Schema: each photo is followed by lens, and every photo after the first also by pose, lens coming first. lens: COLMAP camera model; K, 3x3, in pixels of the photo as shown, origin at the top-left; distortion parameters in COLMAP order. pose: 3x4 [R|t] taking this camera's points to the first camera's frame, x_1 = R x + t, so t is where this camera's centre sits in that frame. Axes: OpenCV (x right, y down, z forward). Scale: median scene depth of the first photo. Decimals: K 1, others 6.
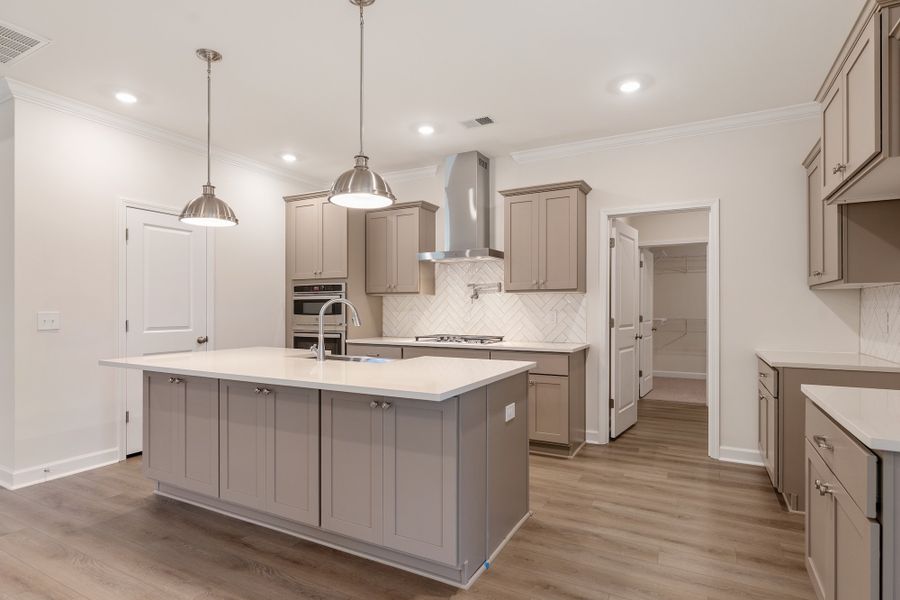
lens RADIAL K [[476.5, 0, 449.5], [0, 476.5, 304.7], [0, 0, 1]] dist [-0.004921, -0.000873]
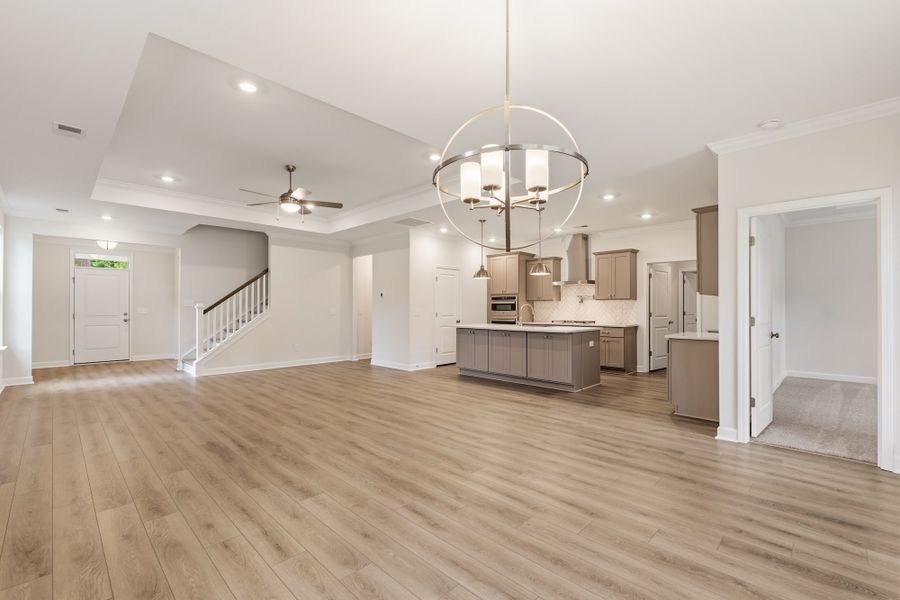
lens RADIAL K [[394.3, 0, 448.4], [0, 394.3, 308.0], [0, 0, 1]] dist [0.002637, -0.000005]
pose [[0.958601, -0.002146, -0.284746, -0.011788], [0.004873, 0.999949, 0.008868, -0.008768], [0.284712, -0.009889, 0.958562, -0.873621]]
